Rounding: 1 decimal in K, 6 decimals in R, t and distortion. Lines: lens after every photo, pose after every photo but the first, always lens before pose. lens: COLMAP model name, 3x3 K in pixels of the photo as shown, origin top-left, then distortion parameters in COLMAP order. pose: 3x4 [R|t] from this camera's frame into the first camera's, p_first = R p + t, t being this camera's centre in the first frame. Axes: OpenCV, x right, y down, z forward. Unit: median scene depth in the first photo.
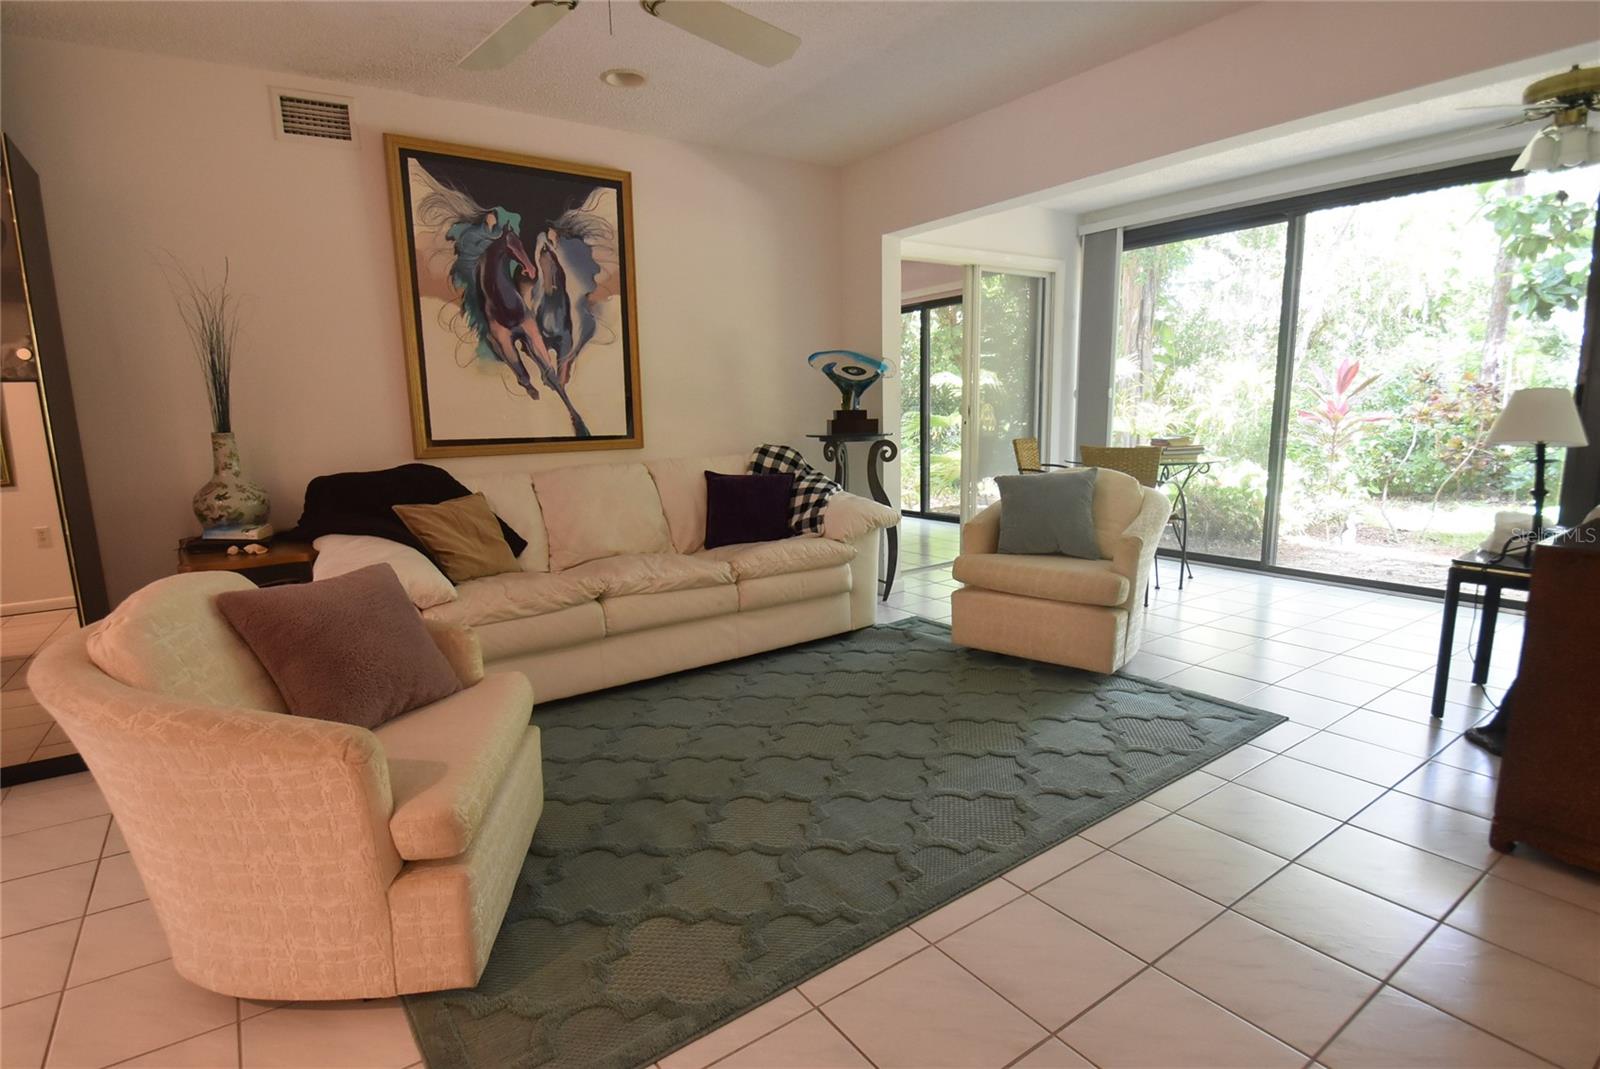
lens RADIAL K [[808.1, 0, 793.4], [0, 808.1, 553.3], [0, 0, 1]] dist [-0.001534, -0.000165]
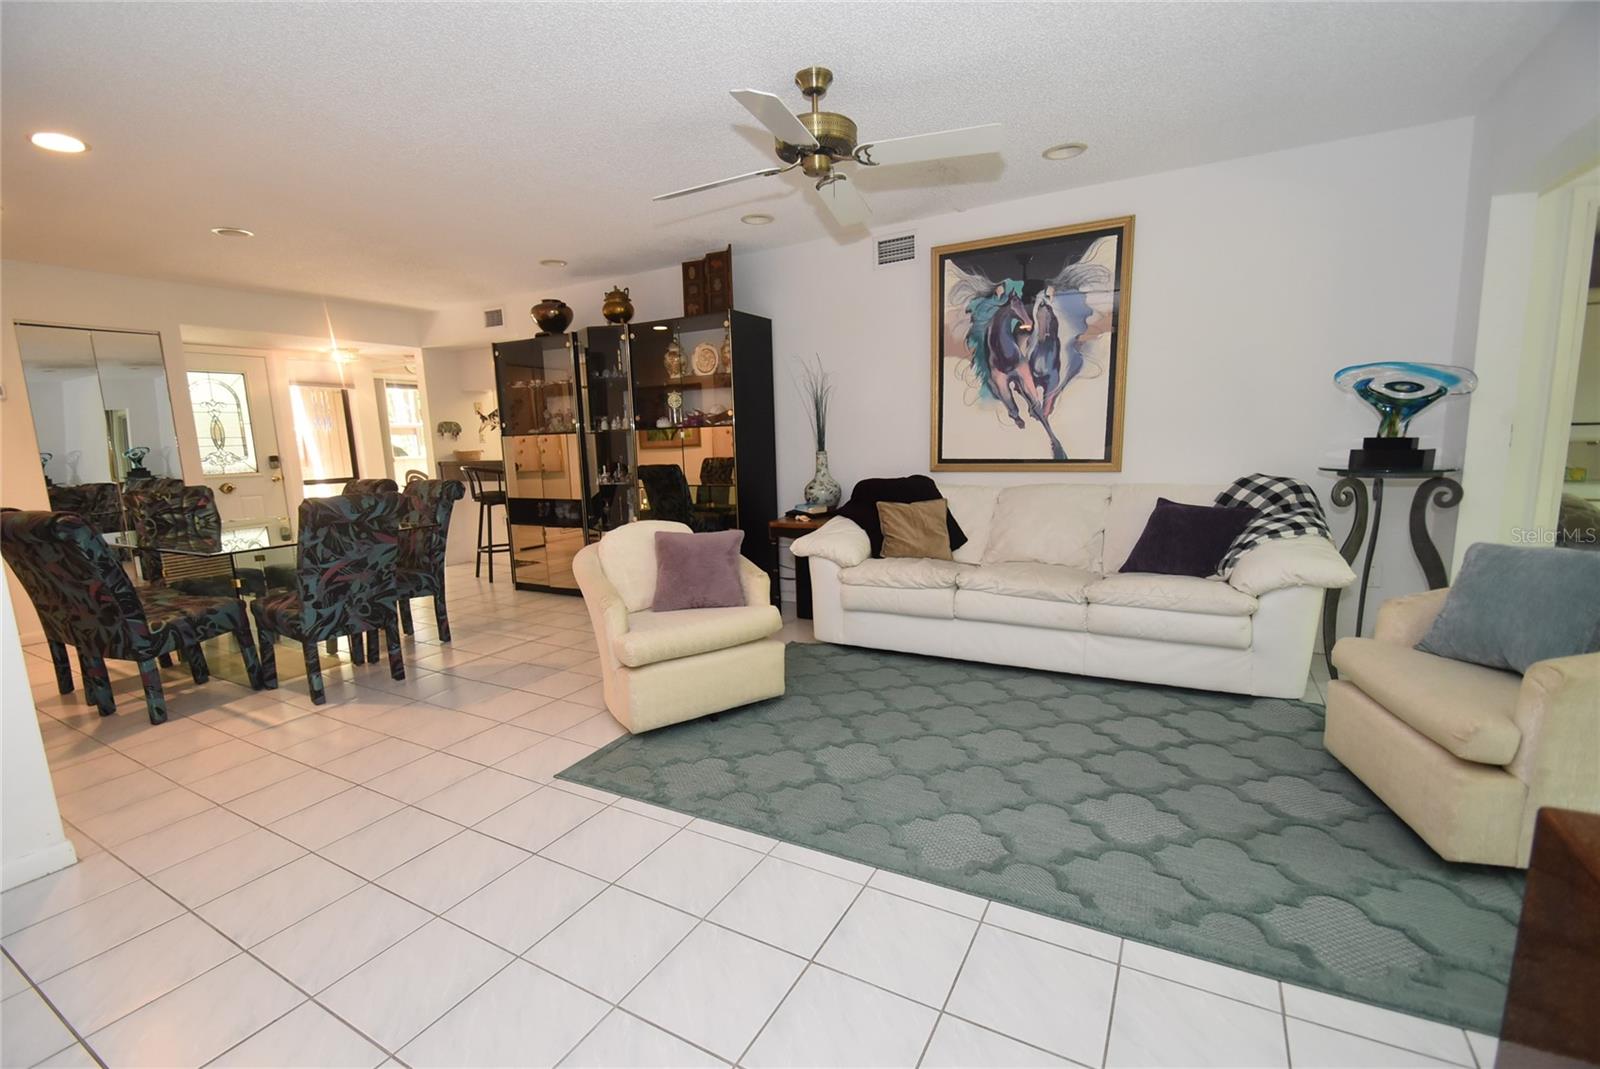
lens RADIAL K [[702.1, 0, 779.6], [0, 702.1, 562.7], [0, 0, 1]] dist [0.001664, -0.004537]
pose [[0.420440, 0.168277, -0.891579, 0.583049], [-0.142054, 0.982741, 0.118495, -0.070481], [0.896131, 0.076833, 0.437088, 0.236692]]
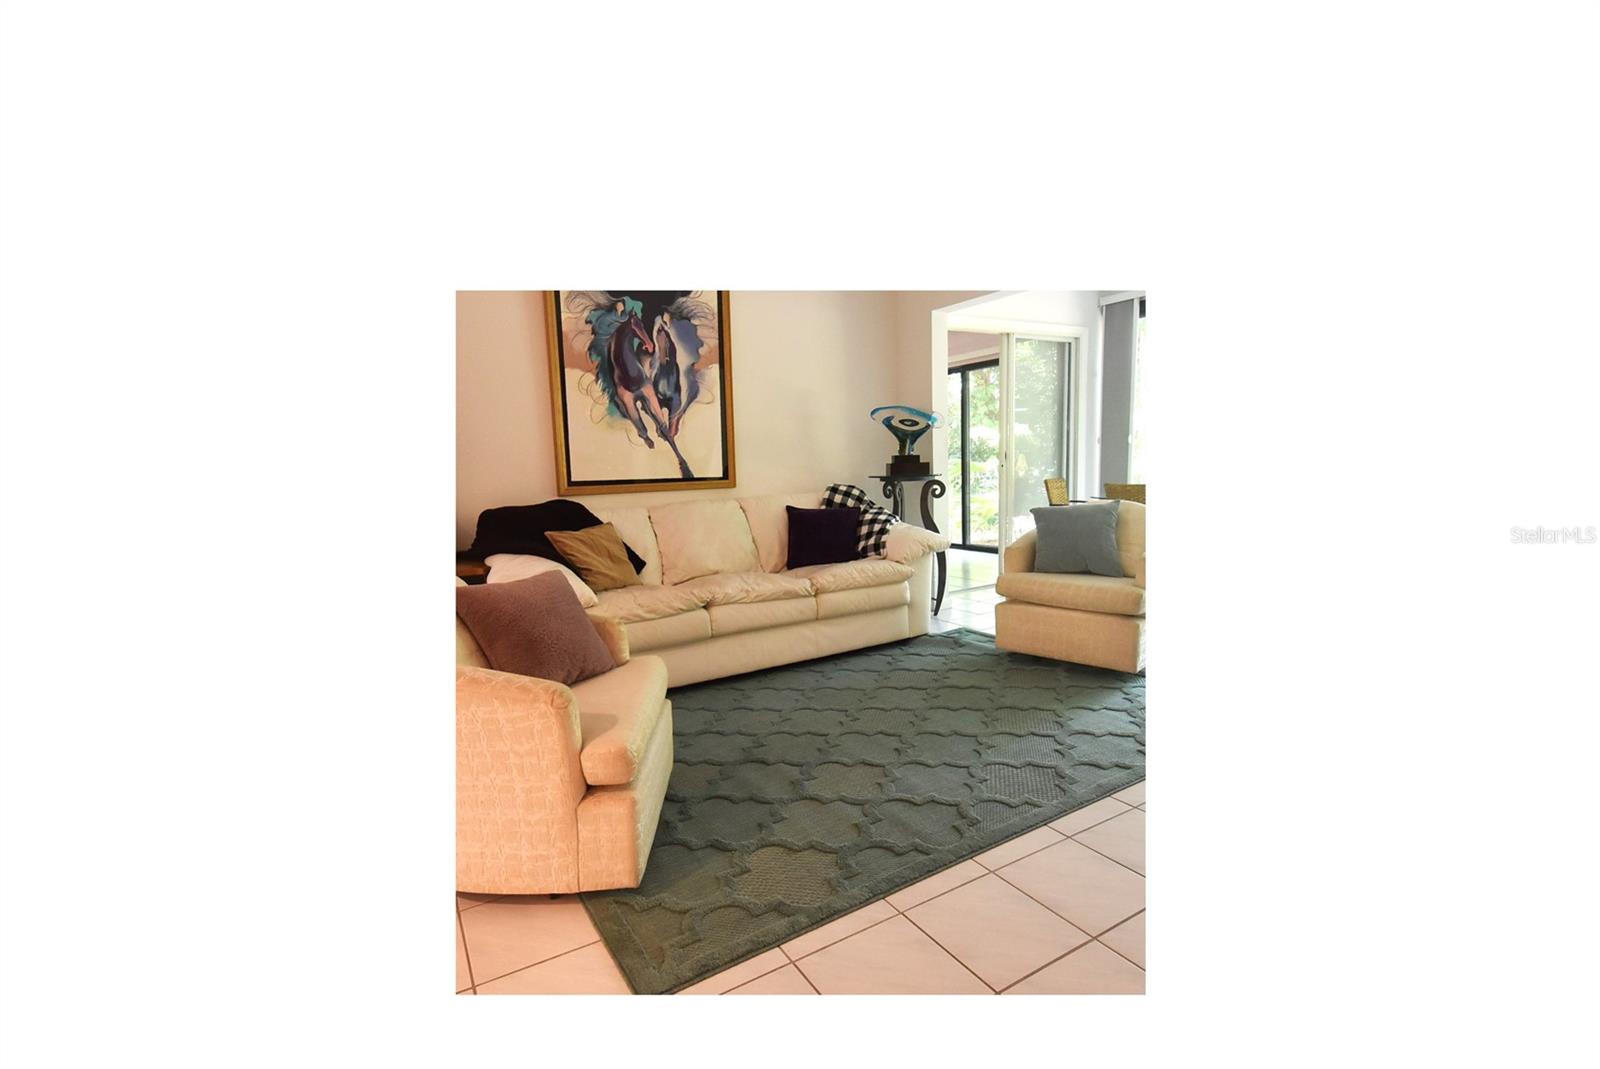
lens RADIAL K [[708.5, 0, 793.9], [0, 708.5, 552.3], [0, 0, 1]] dist [0.015009, 0.000072]
pose [[0.997505, -0.000958, -0.070594, -0.027290], [-0.002436, 0.998846, -0.047973, 0.022874], [0.070558, 0.048025, 0.996351, -0.069165]]
